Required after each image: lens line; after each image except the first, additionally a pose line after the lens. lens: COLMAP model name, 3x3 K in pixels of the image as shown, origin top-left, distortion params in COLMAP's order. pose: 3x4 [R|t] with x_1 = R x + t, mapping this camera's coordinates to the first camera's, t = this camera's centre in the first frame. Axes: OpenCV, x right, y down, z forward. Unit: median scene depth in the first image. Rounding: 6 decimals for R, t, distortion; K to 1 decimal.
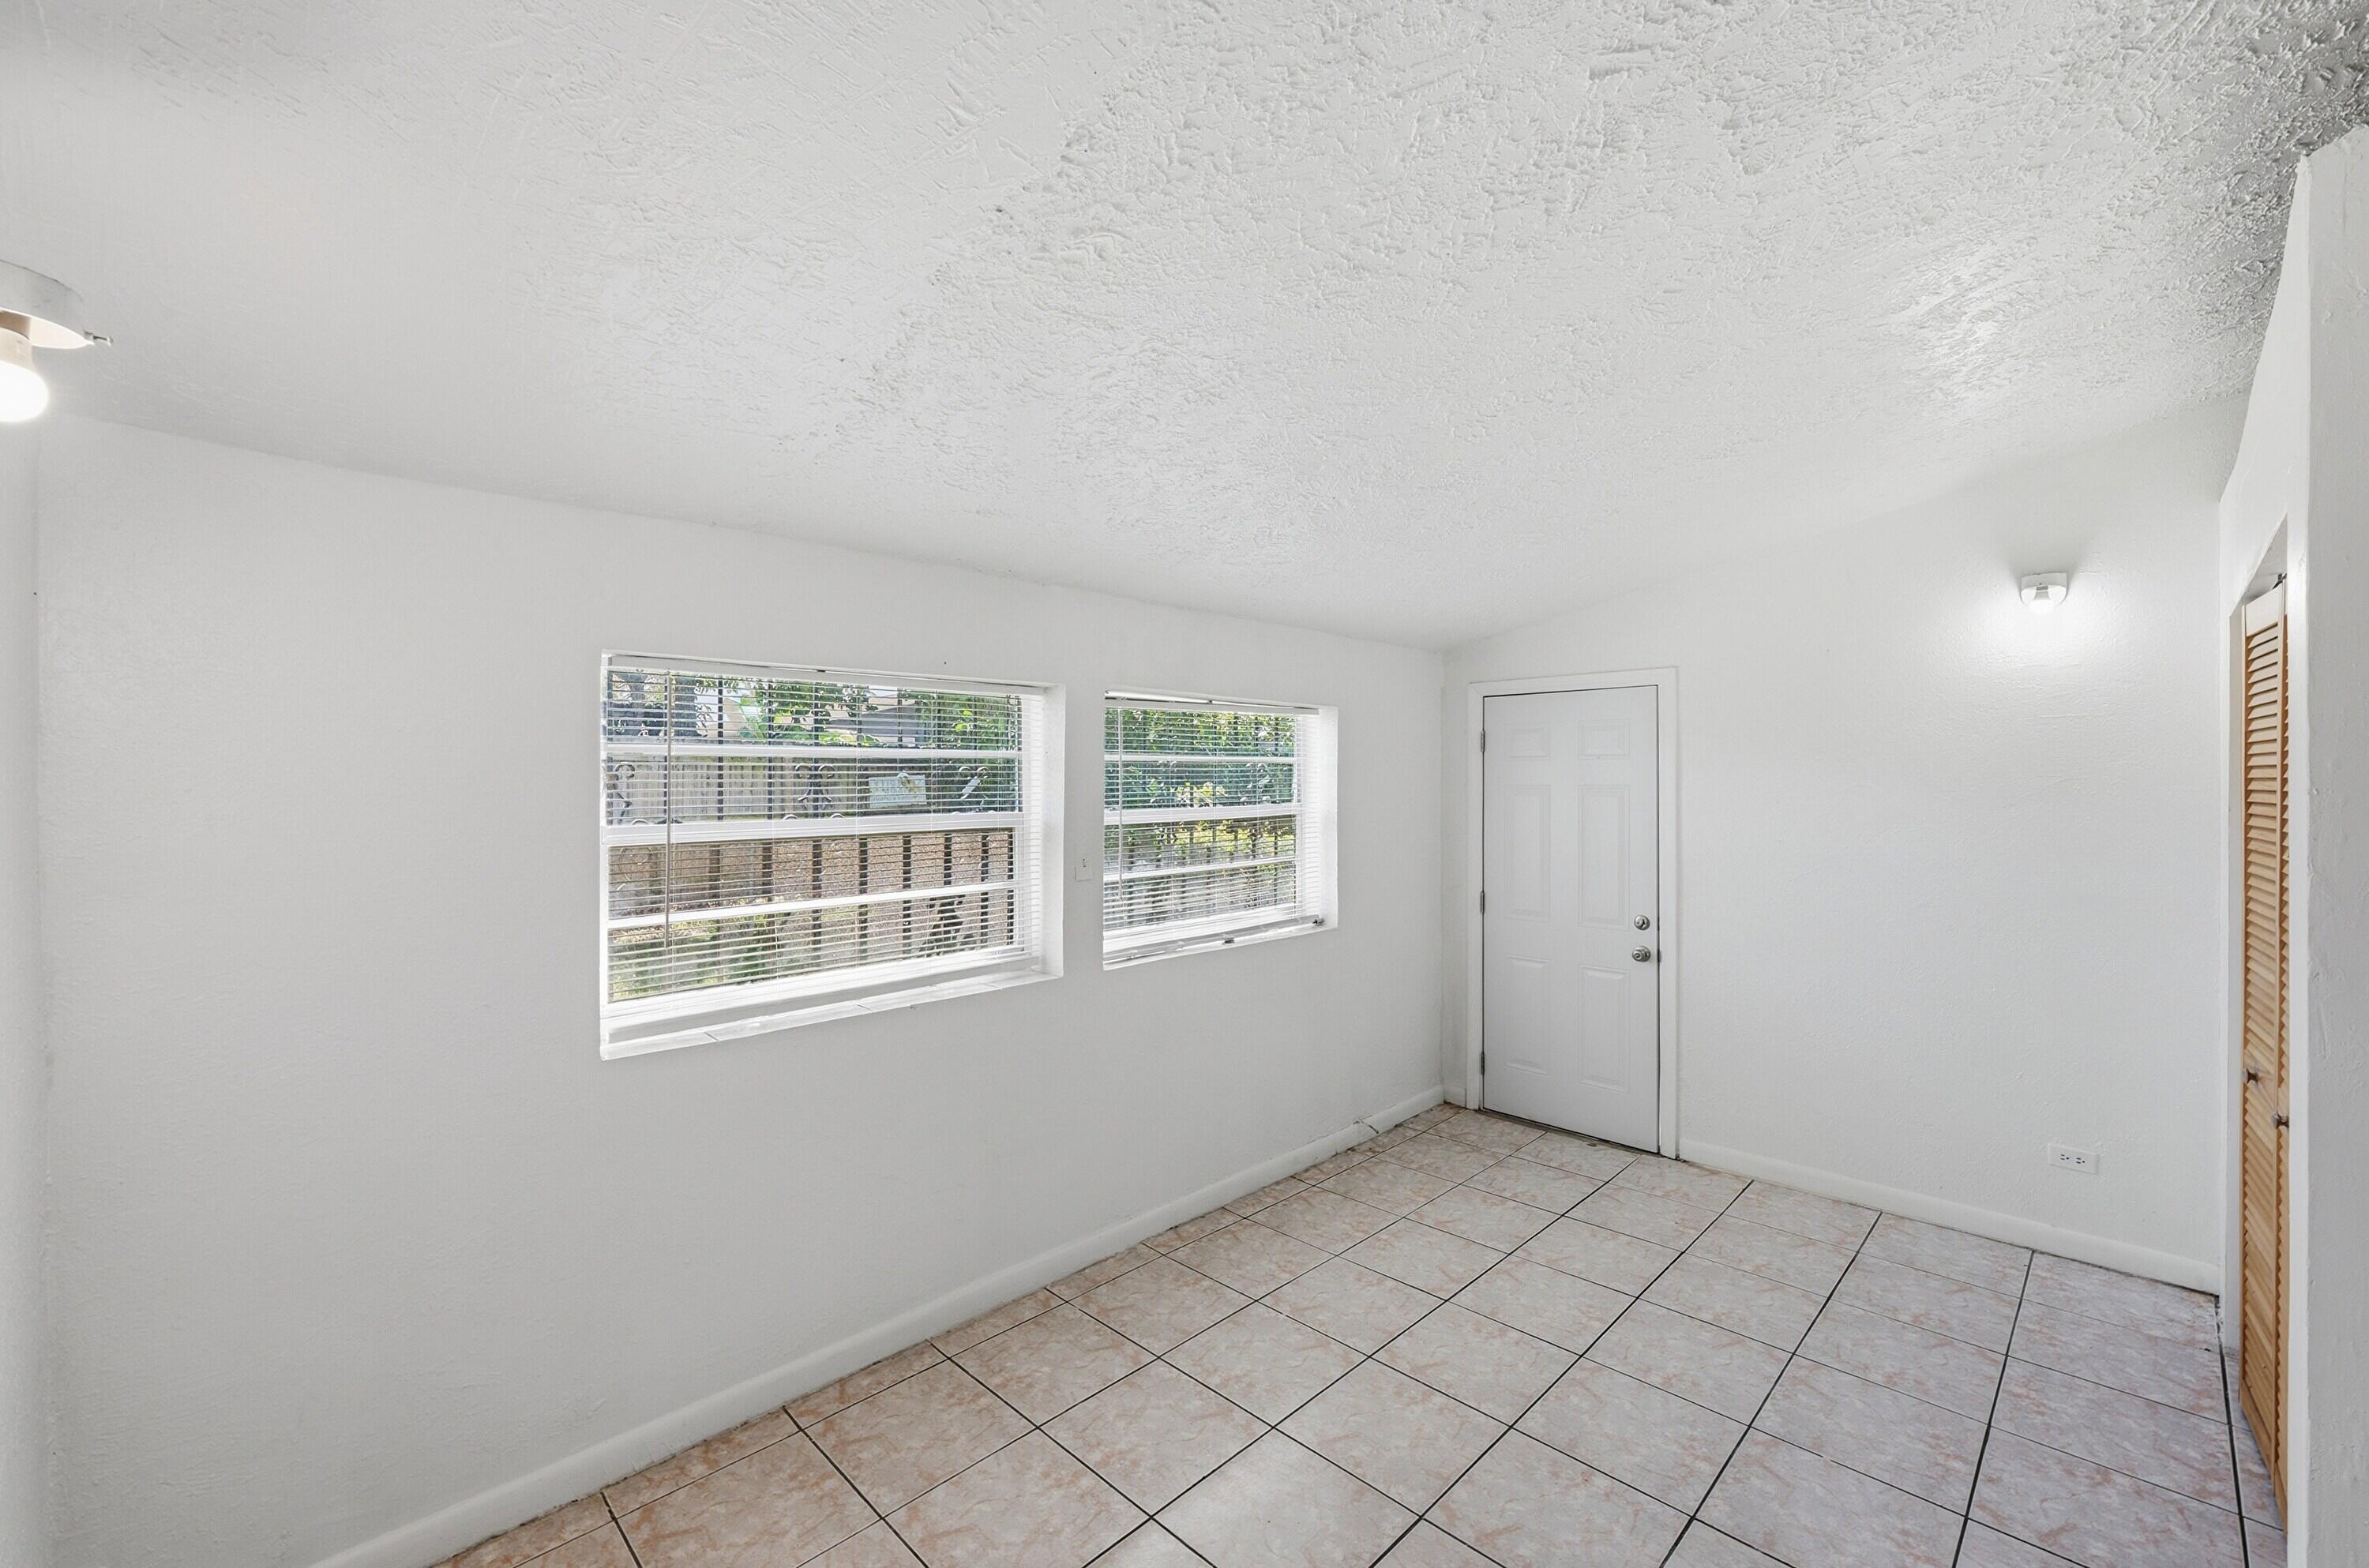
lens RADIAL K [[950.4, 0, 1168.8], [0, 950.4, 785.9], [0, 0, 1]] dist [0.001111, -0.000308]
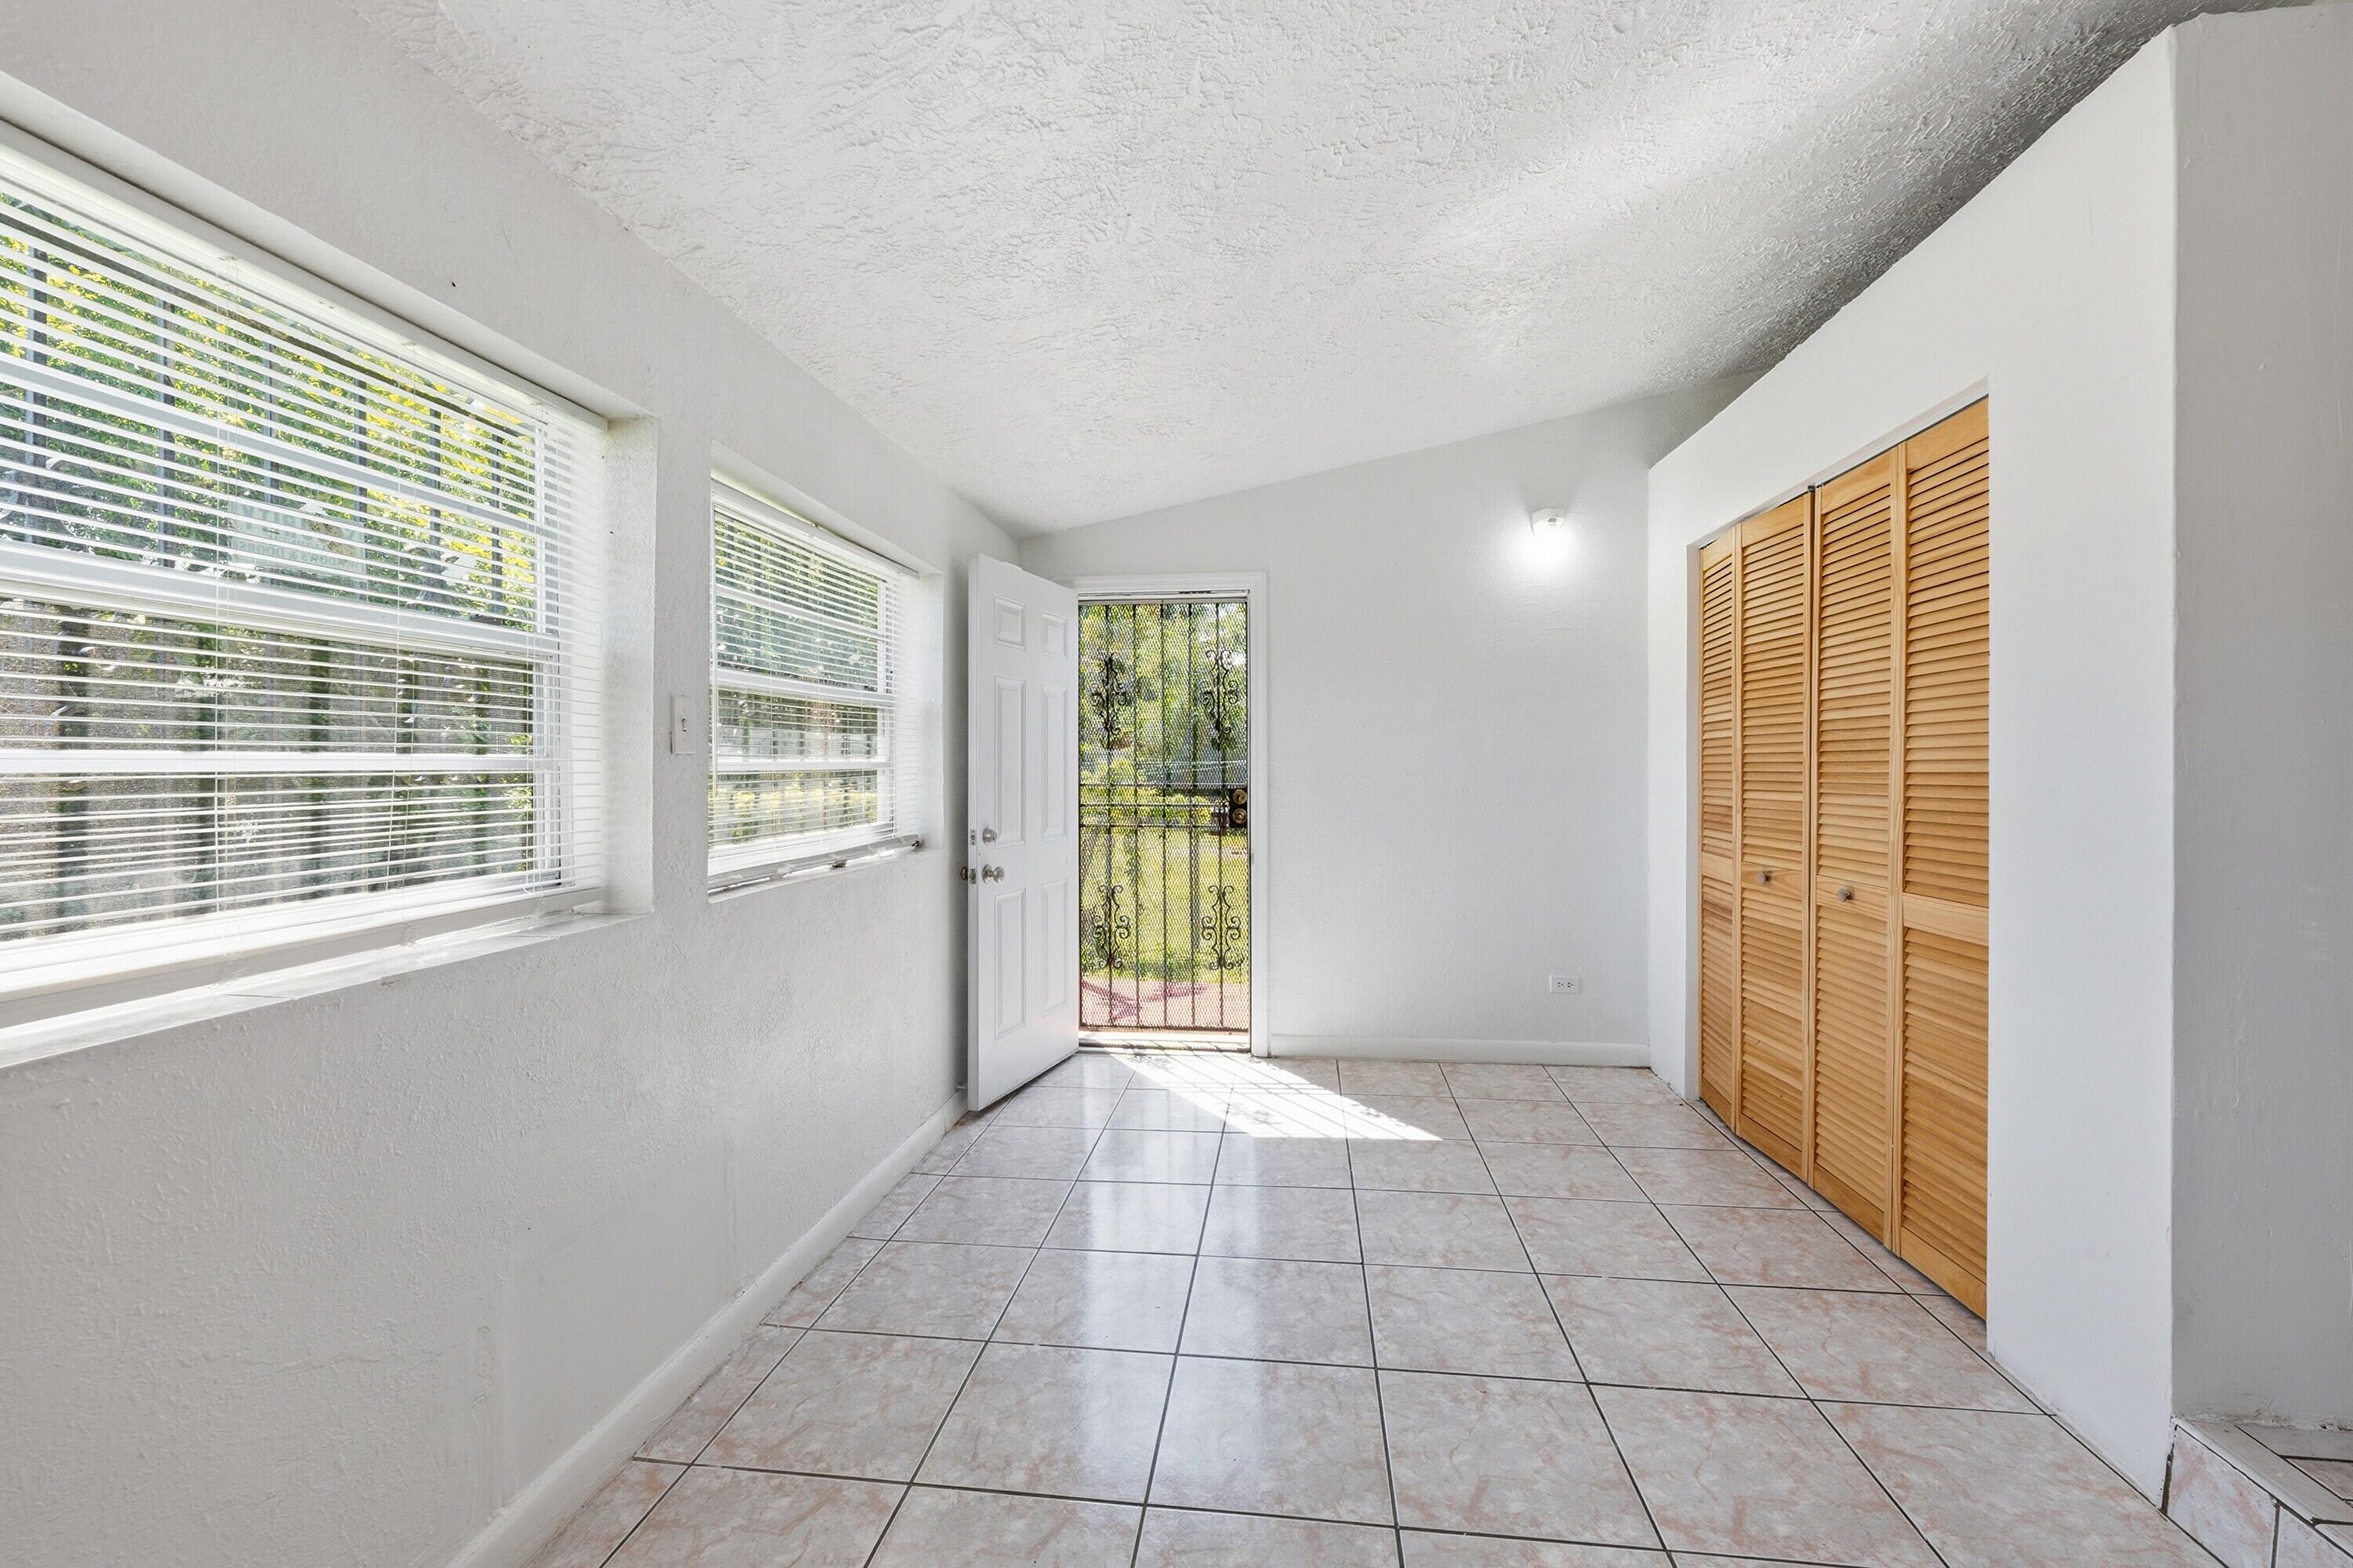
lens RADIAL K [[950.2, 0, 1176.3], [0, 950.2, 769.3], [0, 0, 1]] dist [-0.004026, -0.000226]
pose [[0.787148, -0.001044, 0.616763, -0.219717], [0.001842, 0.999998, -0.000657, 0.113464], [-0.616761, 0.001653, 0.787148, 0.343849]]
